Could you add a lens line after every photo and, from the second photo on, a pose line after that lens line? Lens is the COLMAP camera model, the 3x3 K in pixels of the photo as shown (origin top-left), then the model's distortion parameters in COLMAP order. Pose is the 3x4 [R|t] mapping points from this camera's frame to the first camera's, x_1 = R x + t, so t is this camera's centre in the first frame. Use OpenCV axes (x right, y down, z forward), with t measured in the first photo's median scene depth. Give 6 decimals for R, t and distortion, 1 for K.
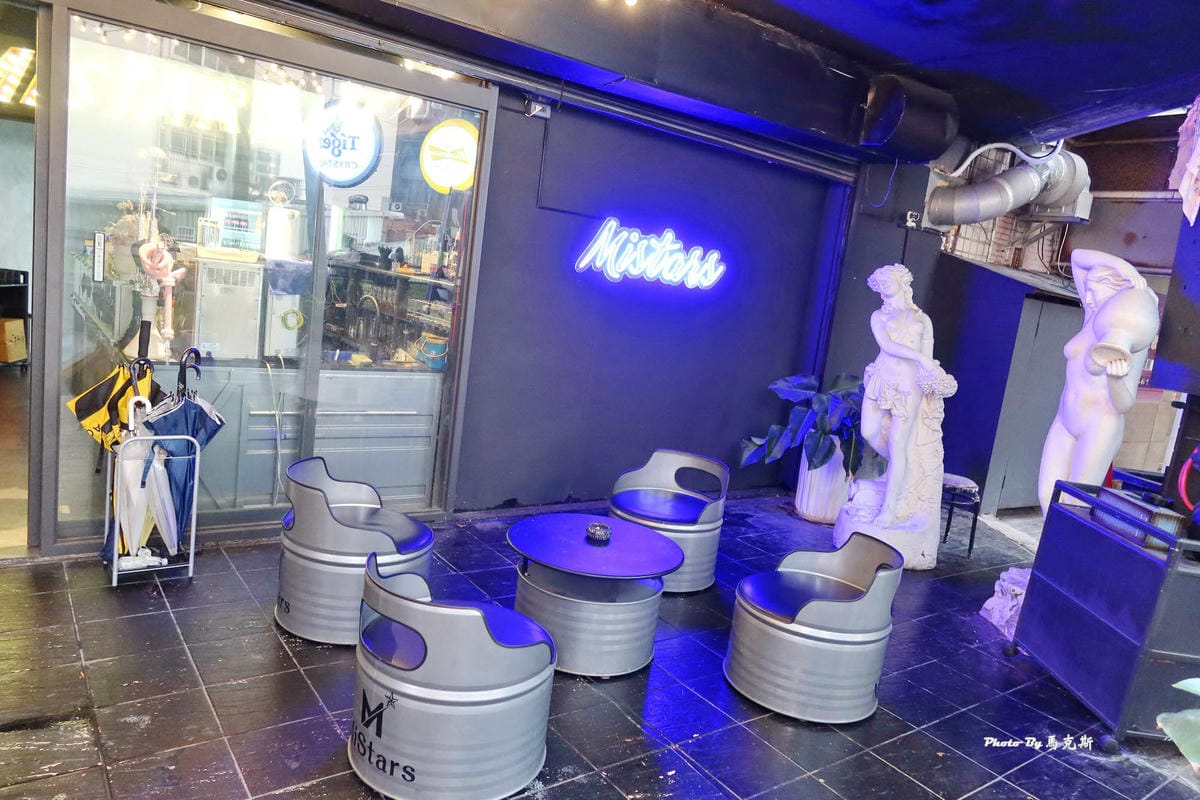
lens RADIAL K [[814.0, 0, 602.0], [0, 814.0, 398.7], [0, 0, 1]] dist [-0.004052, 0.000022]
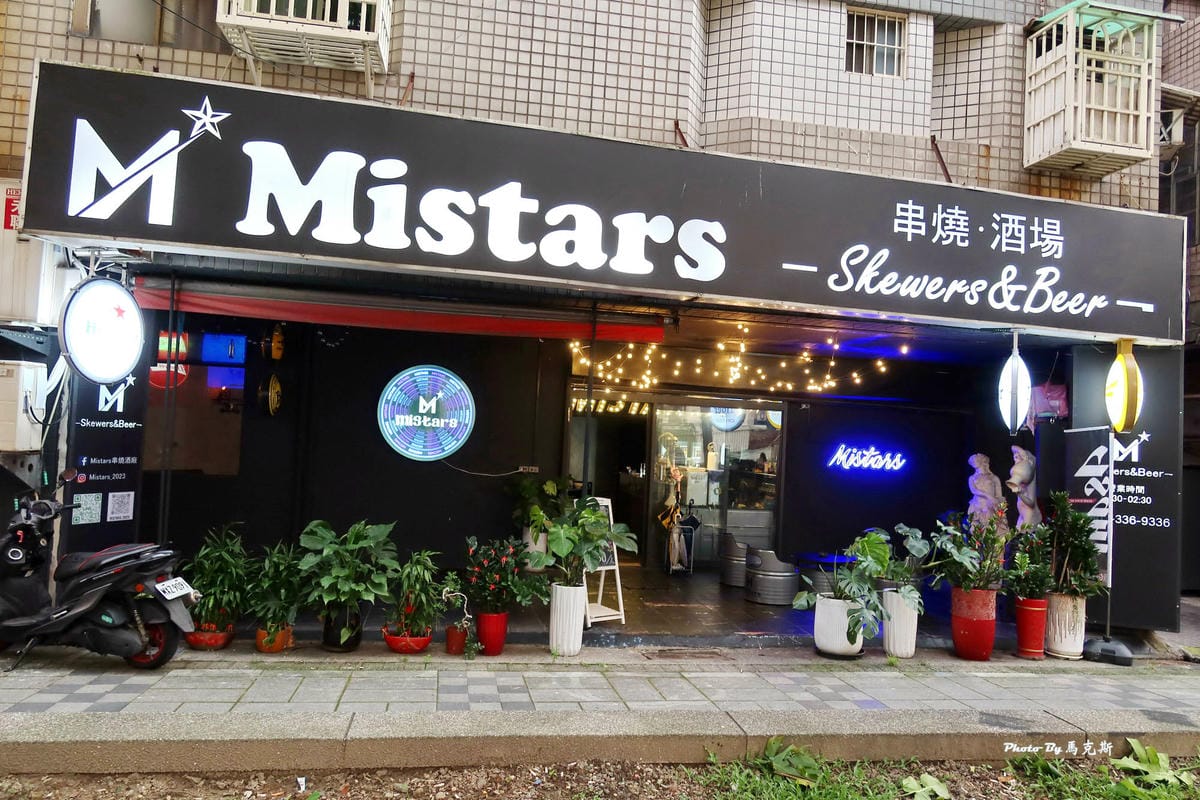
lens RADIAL K [[814.0, 0, 597.2], [0, 814.0, 400.0], [0, 0, 1]] dist [-0.004052, 0.000022]
pose [[0.900320, -0.100035, -0.423577, 0.417941], [-0.005603, 0.970483, -0.241105, 0.248979], [0.435193, 0.219445, 0.873184, -1.525863]]
